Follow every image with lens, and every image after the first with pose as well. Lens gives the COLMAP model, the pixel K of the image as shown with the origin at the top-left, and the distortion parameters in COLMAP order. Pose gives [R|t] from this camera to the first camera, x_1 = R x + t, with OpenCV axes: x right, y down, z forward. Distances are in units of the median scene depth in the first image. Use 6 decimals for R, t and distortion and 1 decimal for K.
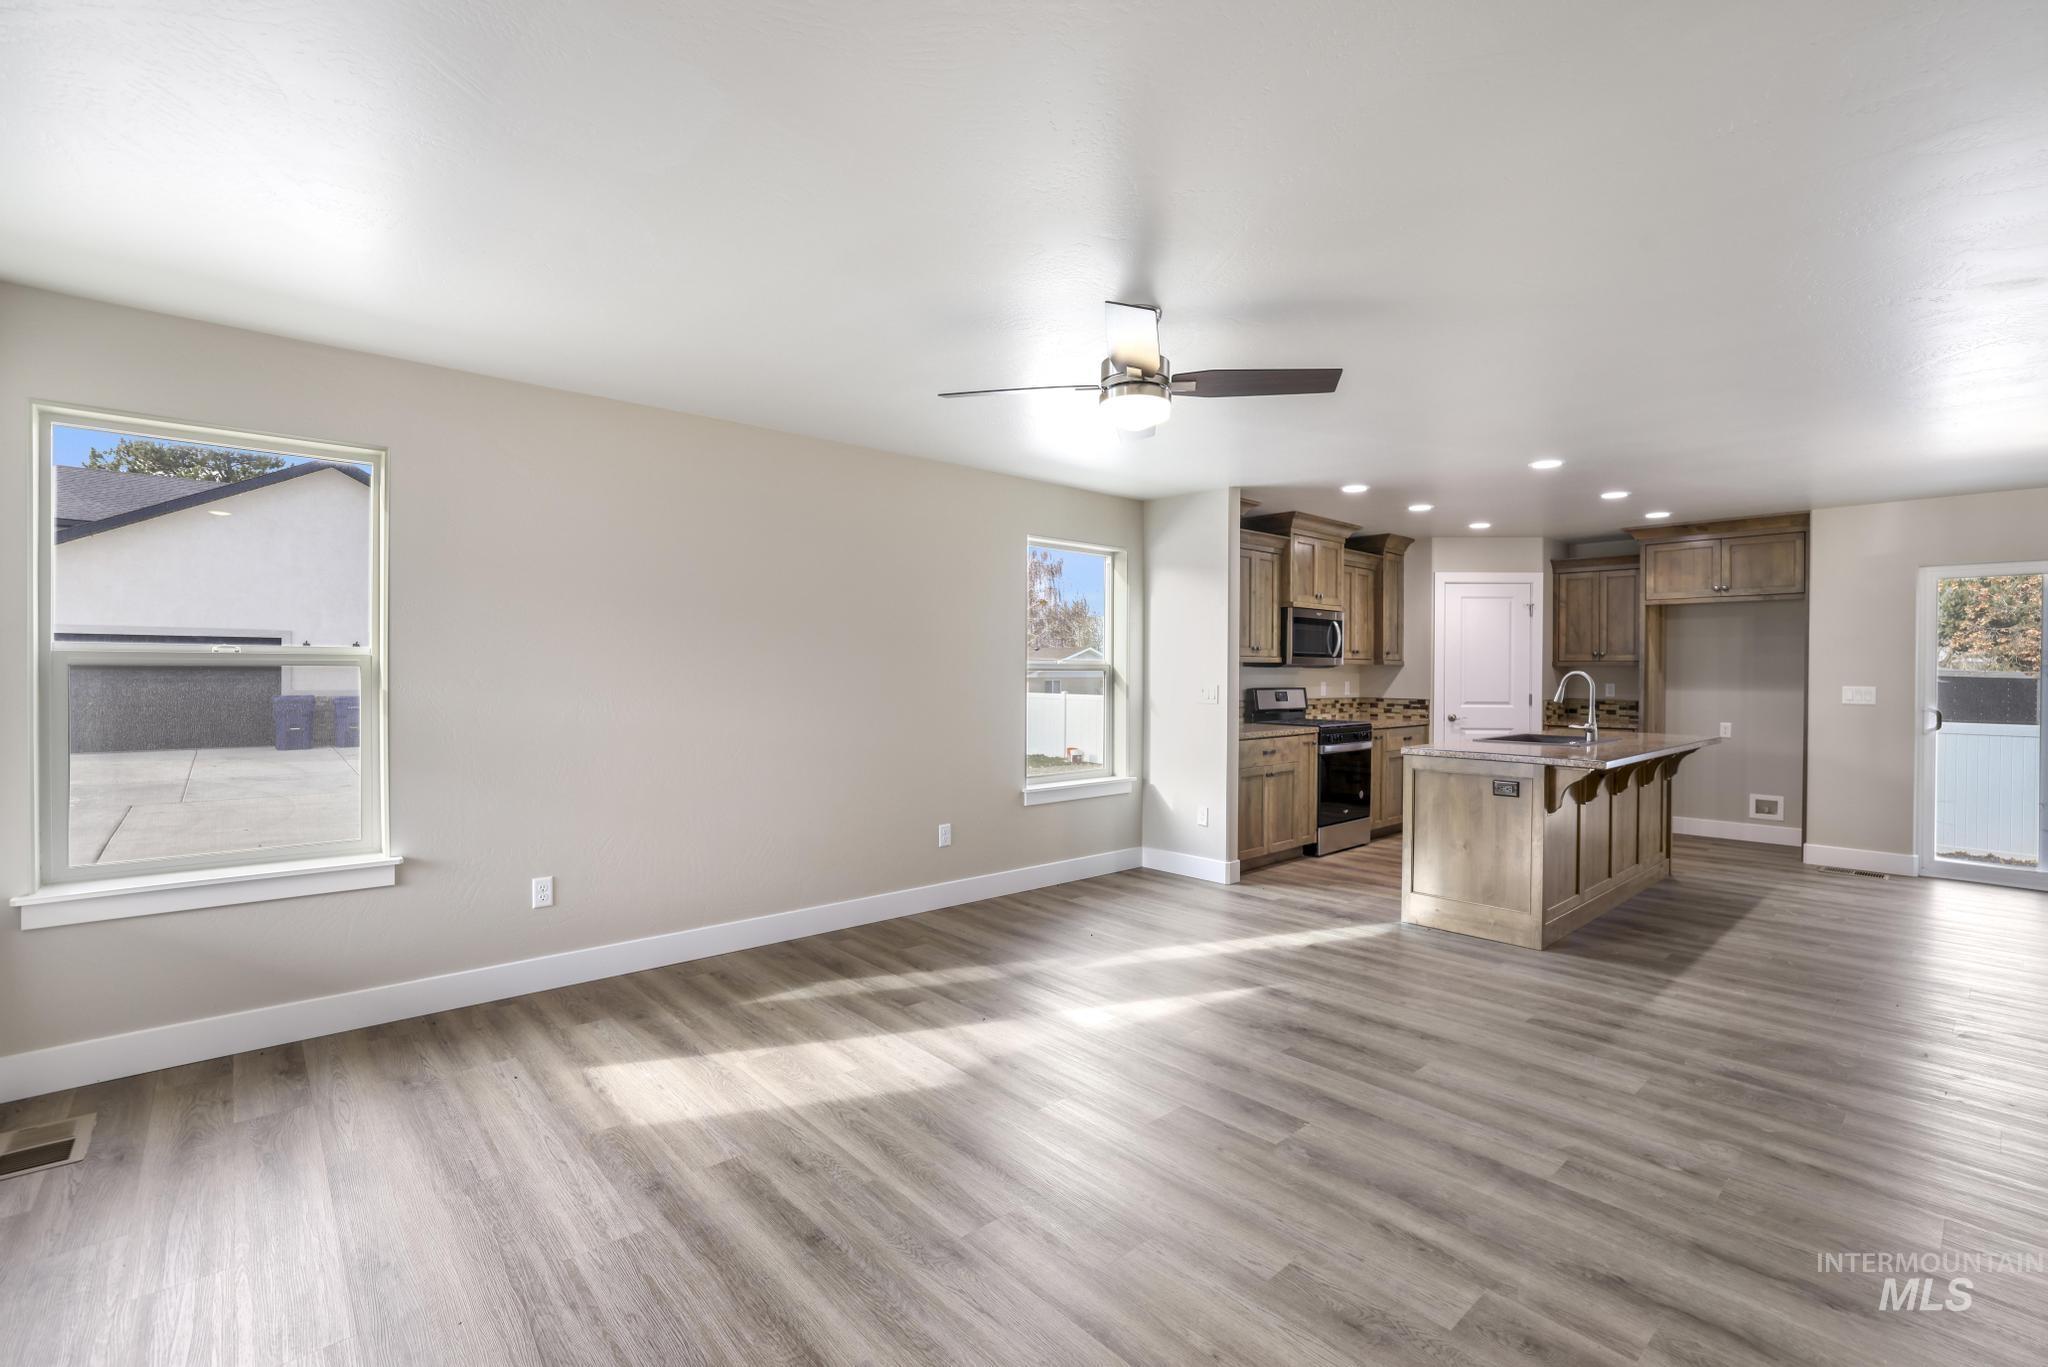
lens RADIAL K [[884.5, 0, 1026.5], [0, 884.5, 675.7], [0, 0, 1]] dist [-0.025776, 0.006962]
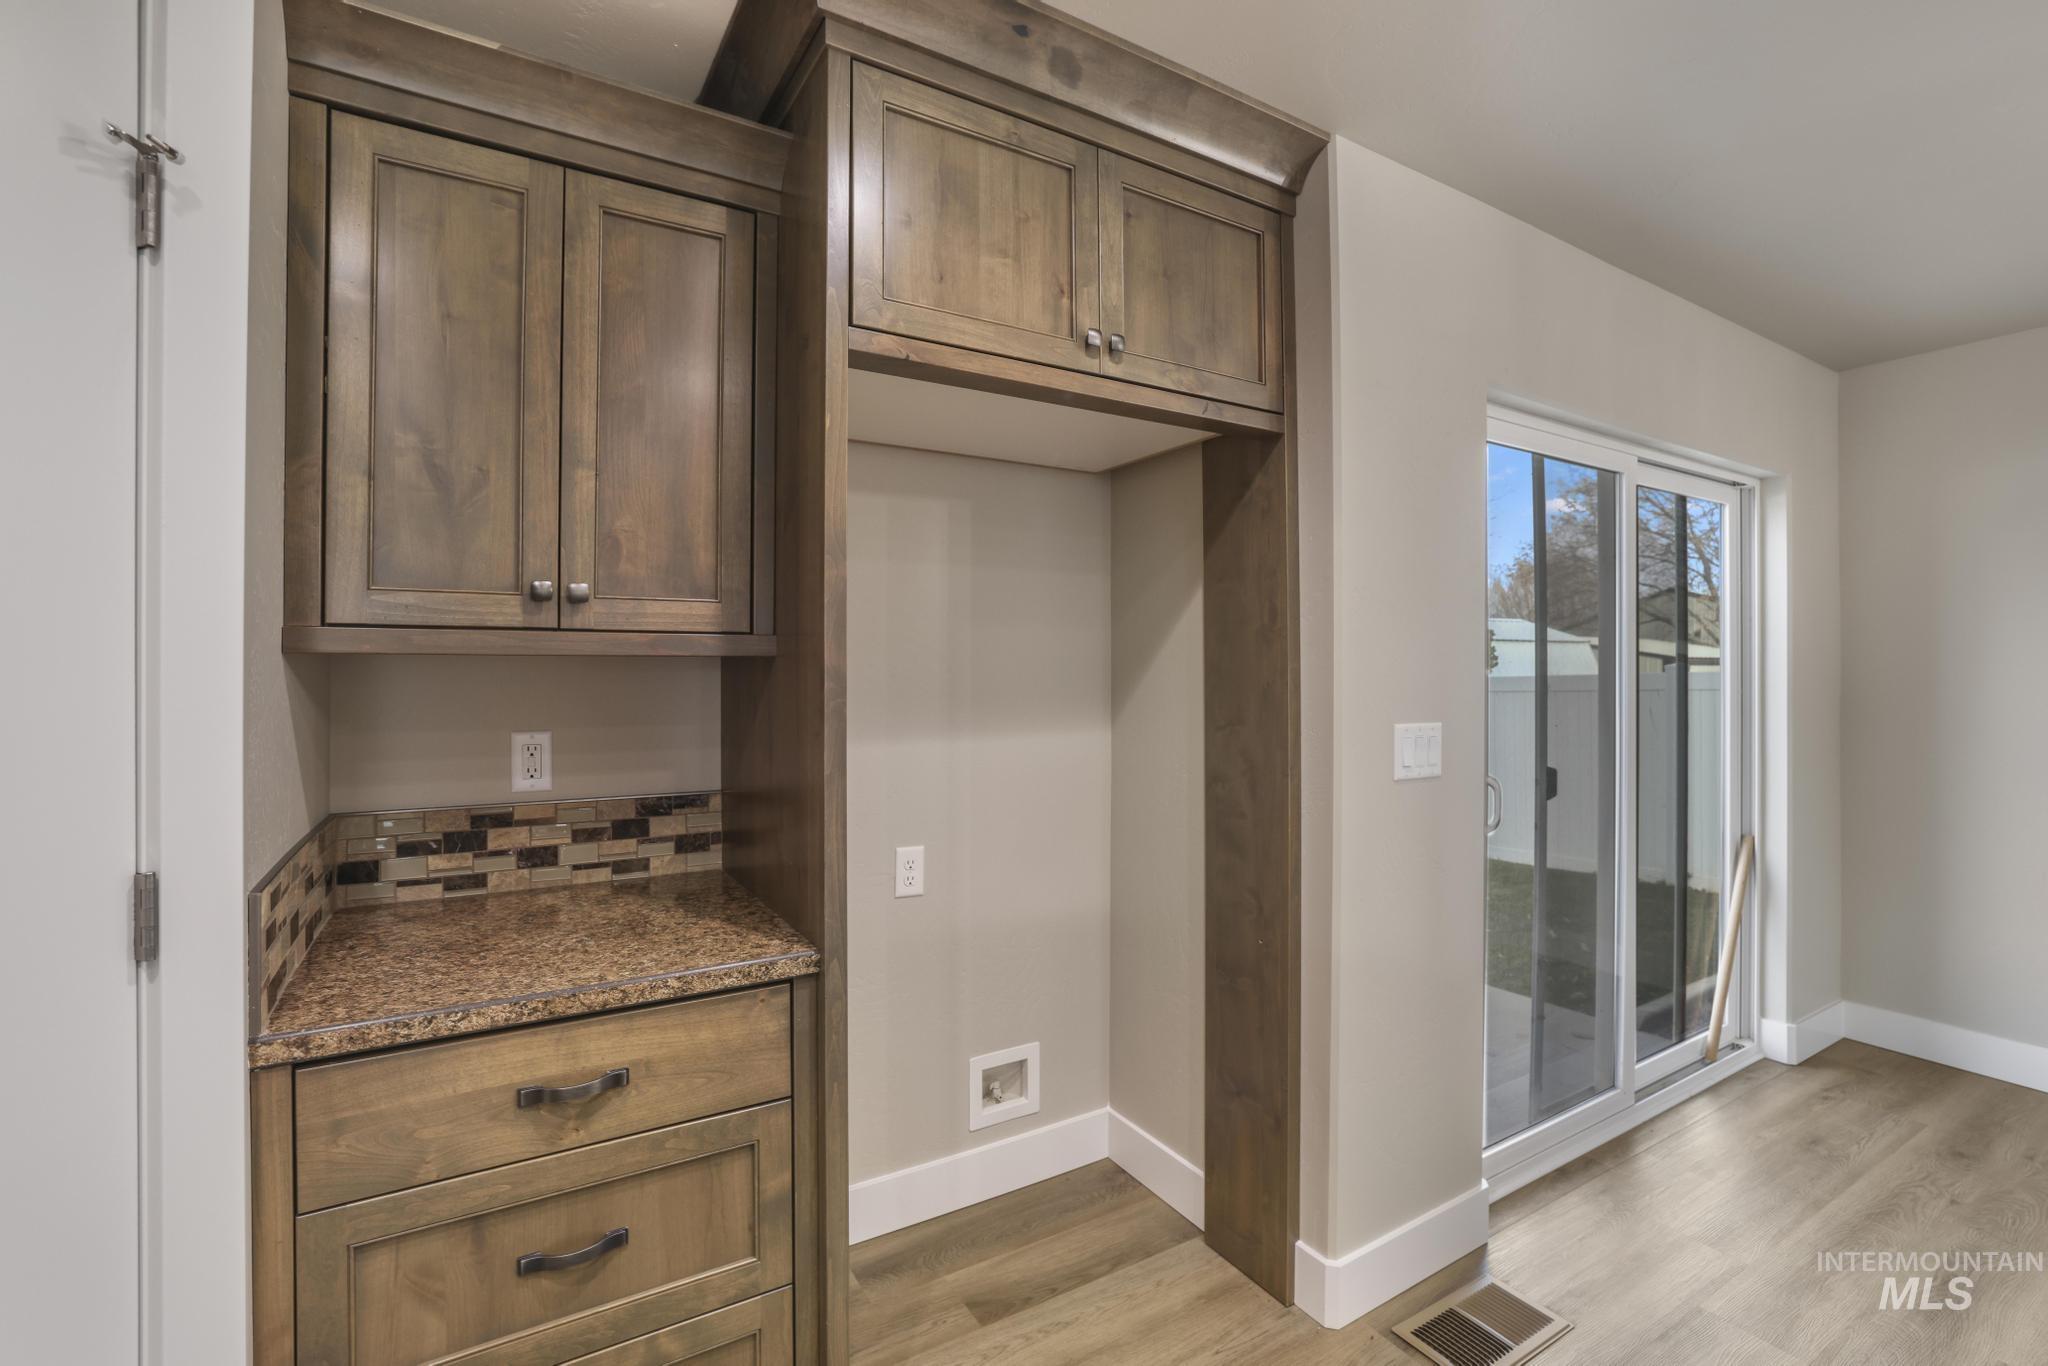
lens RADIAL K [[884.5, 0, 1007.0], [0, 884.5, 672.5], [0, 0, 1]] dist [-0.025776, 0.006962]
pose [[0.191346, -0.007666, 0.981493, 0.511710], [0.007086, 0.999954, 0.006428, -0.008315], [-0.981497, 0.005725, 0.191392, 0.918612]]
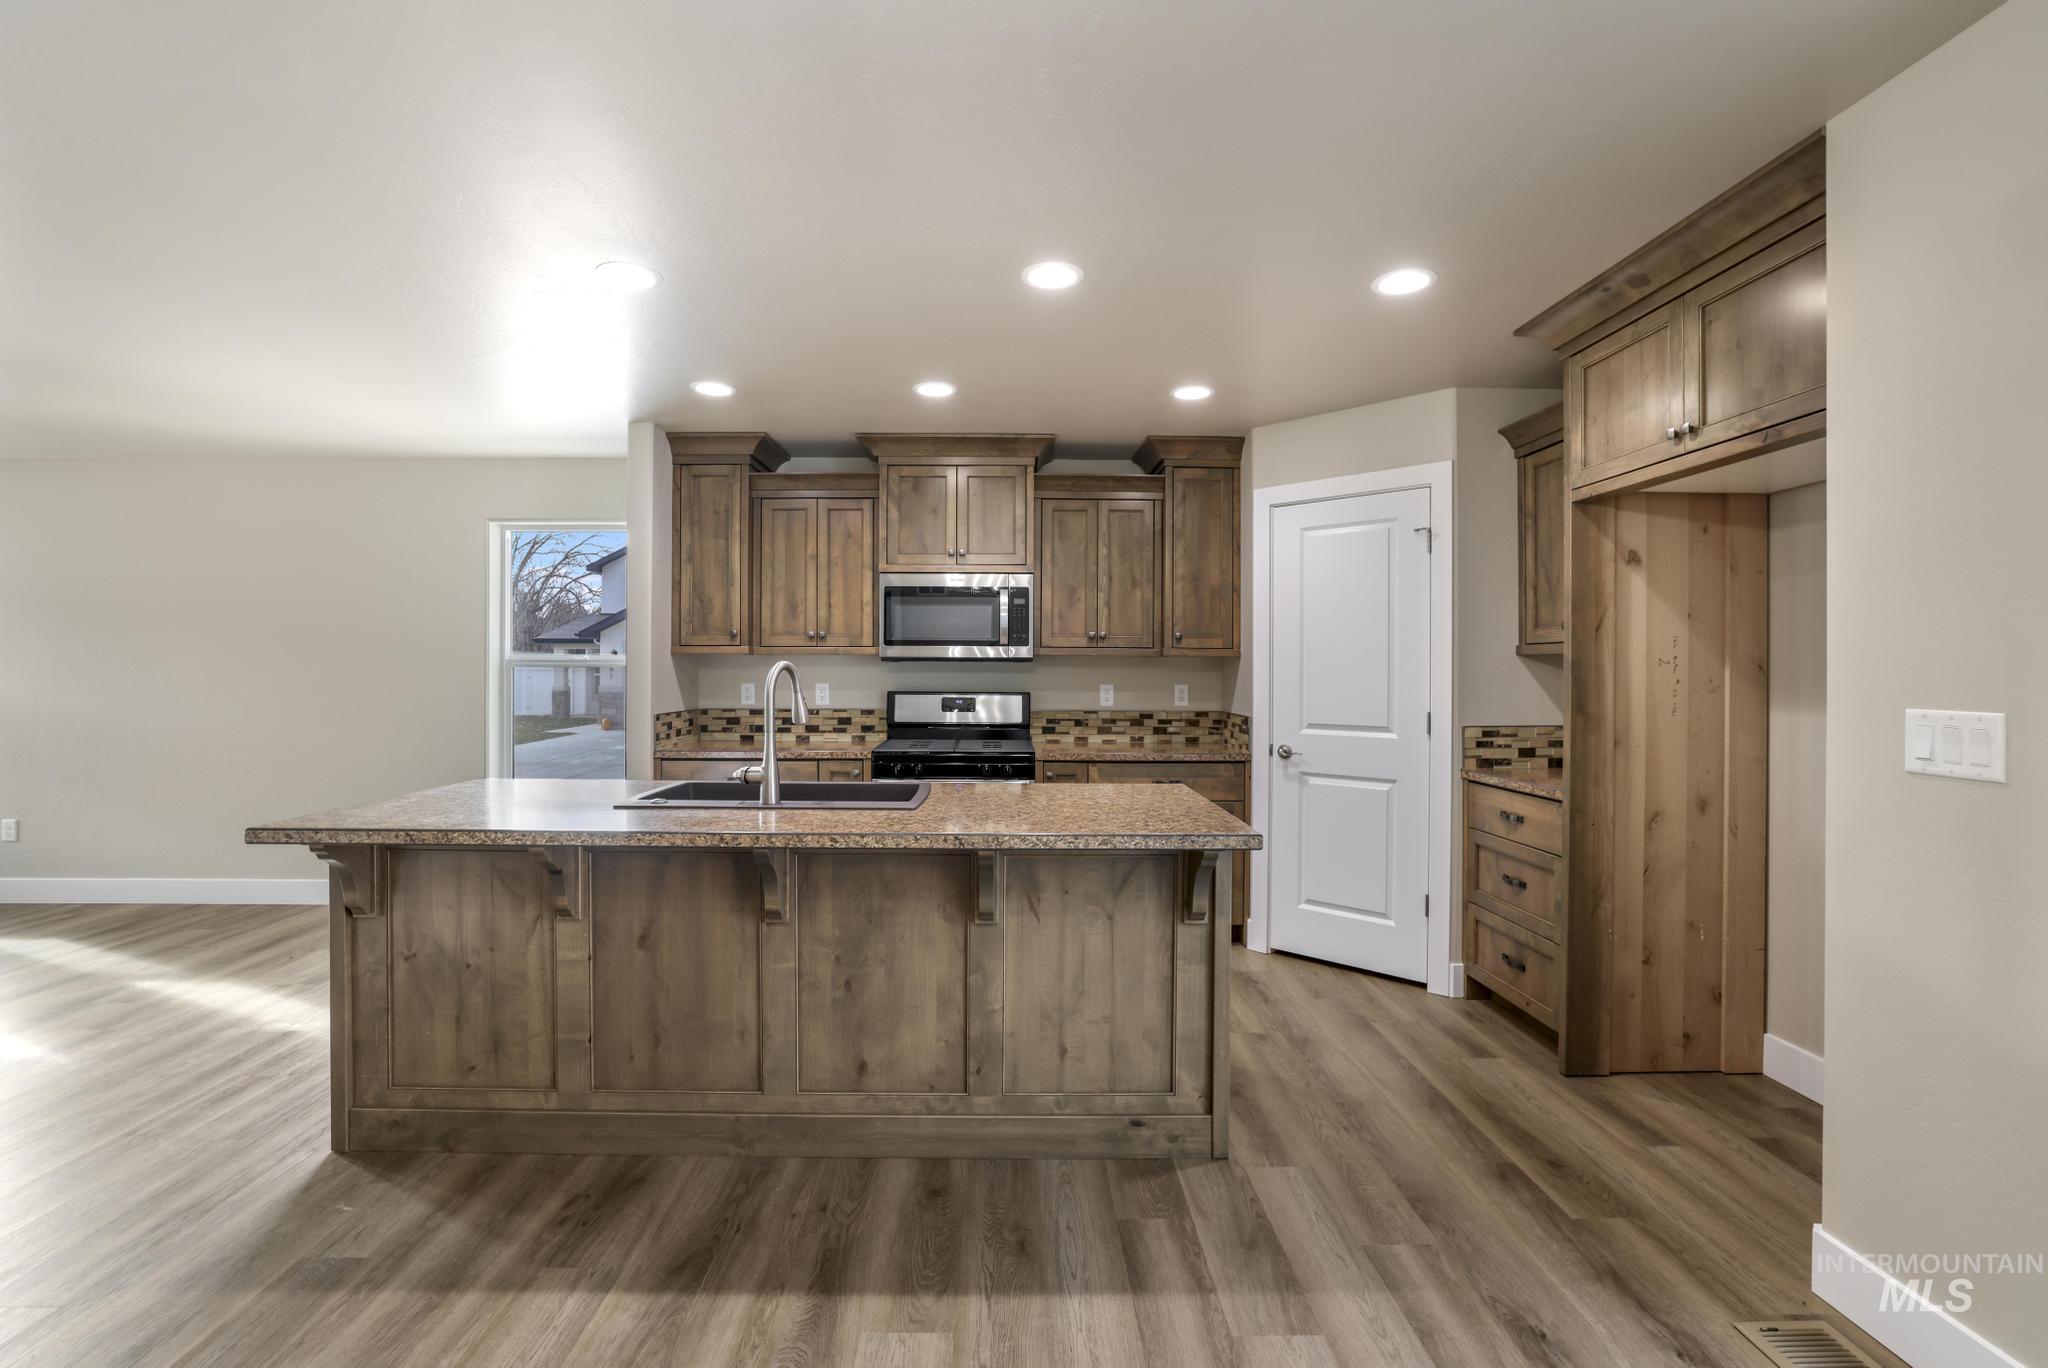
lens RADIAL K [[884.5, 0, 1009.7], [0, 884.5, 674.7], [0, 0, 1]] dist [-0.025776, 0.006962]
pose [[0.754103, -0.000345, -0.656756, 0.771443], [-0.001879, 0.999995, -0.002683, 0.002079], [0.656753, 0.003257, 0.754098, 0.512373]]
